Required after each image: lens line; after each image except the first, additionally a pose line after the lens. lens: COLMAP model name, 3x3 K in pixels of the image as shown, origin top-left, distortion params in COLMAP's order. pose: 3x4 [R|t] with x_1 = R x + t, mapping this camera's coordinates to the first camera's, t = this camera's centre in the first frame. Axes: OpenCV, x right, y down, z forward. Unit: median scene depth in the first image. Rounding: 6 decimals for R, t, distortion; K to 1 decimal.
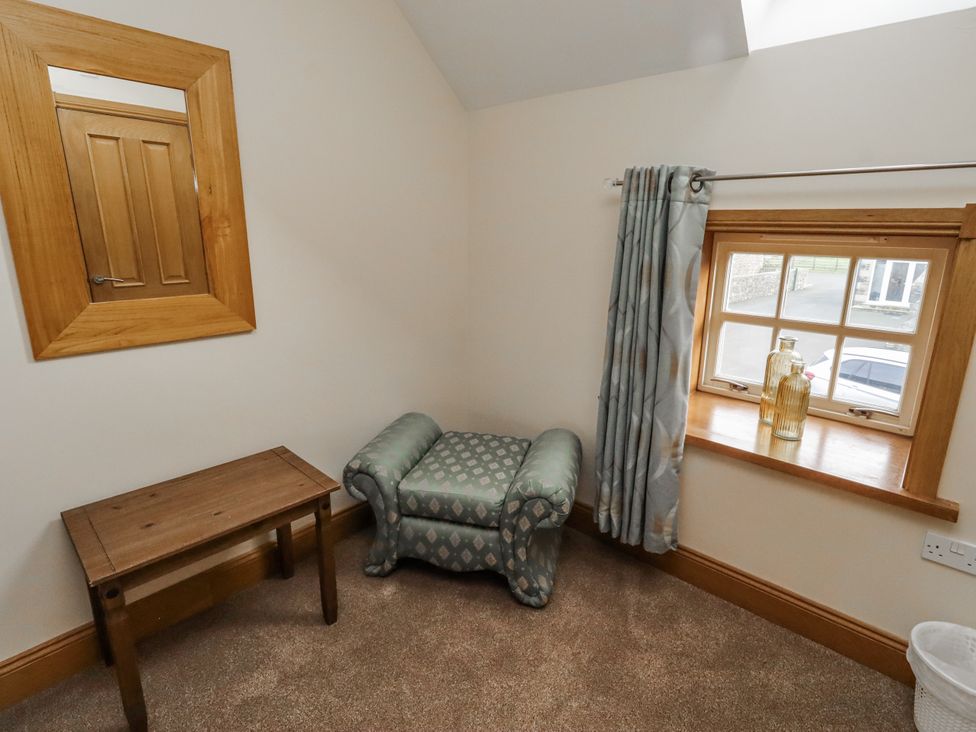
lens RADIAL K [[523.8, 0, 489.1], [0, 523.8, 364.5], [0, 0, 1]] dist [-0.001968, -0.001614]
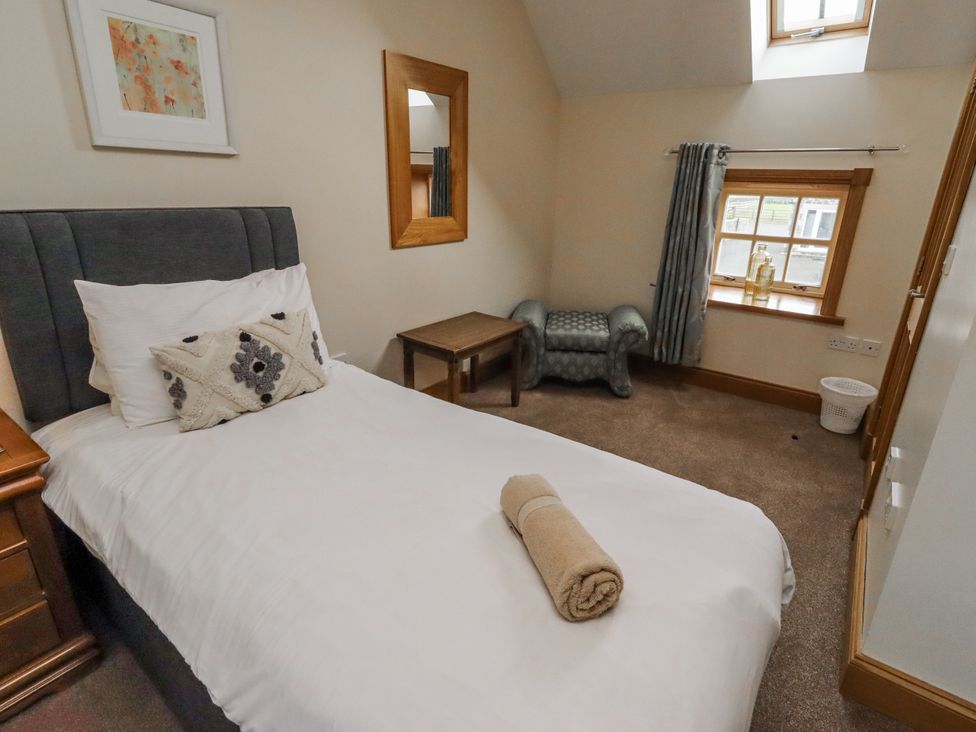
lens RADIAL K [[523.8, 0, 489.8], [0, 523.8, 369.4], [0, 0, 1]] dist [-0.001968, -0.001614]
pose [[0.995237, -0.027413, 0.093548, -0.533908], [0.018081, 0.994905, 0.099187, 0.183676], [-0.095791, -0.097023, 0.990662, -0.716378]]
